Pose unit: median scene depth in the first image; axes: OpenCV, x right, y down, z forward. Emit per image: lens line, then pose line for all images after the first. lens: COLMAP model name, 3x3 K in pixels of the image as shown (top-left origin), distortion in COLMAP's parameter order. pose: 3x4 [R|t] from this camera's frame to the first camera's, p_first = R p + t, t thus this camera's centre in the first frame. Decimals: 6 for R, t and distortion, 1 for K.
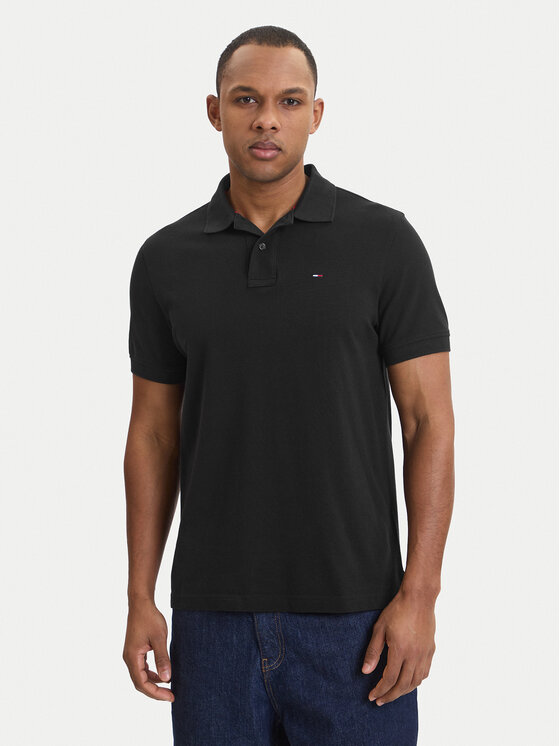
lens RADIAL K [[1744.3, 0, 280.0], [0, 1744.3, 373.0], [0, 0, 1]] dist [0.788157, 0.245120]
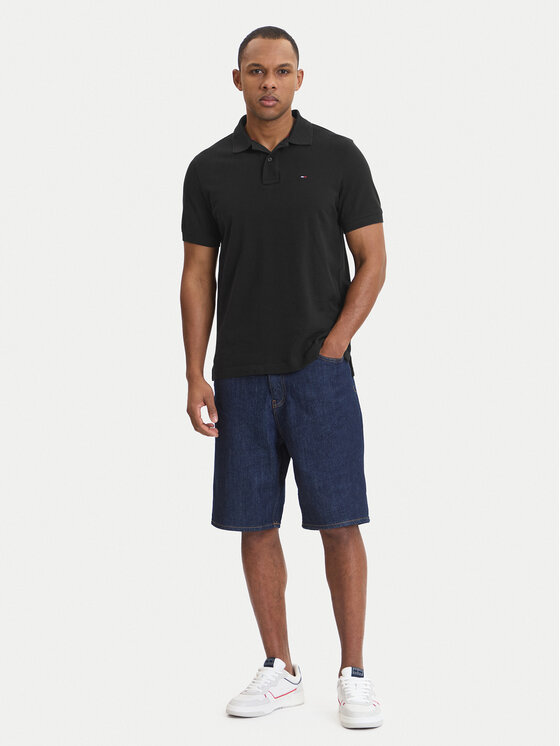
lens RADIAL K [[1584.6, 0, 280.0], [0, 1584.6, 373.0], [0, 0, 1]] dist [0.205979, -0.149672]
pose [[0.999791, -0.016963, 0.011429, -0.018891], [0.016175, 0.997699, 0.065842, 0.030469], [-0.012520, -0.065643, 0.997765, -0.511912]]
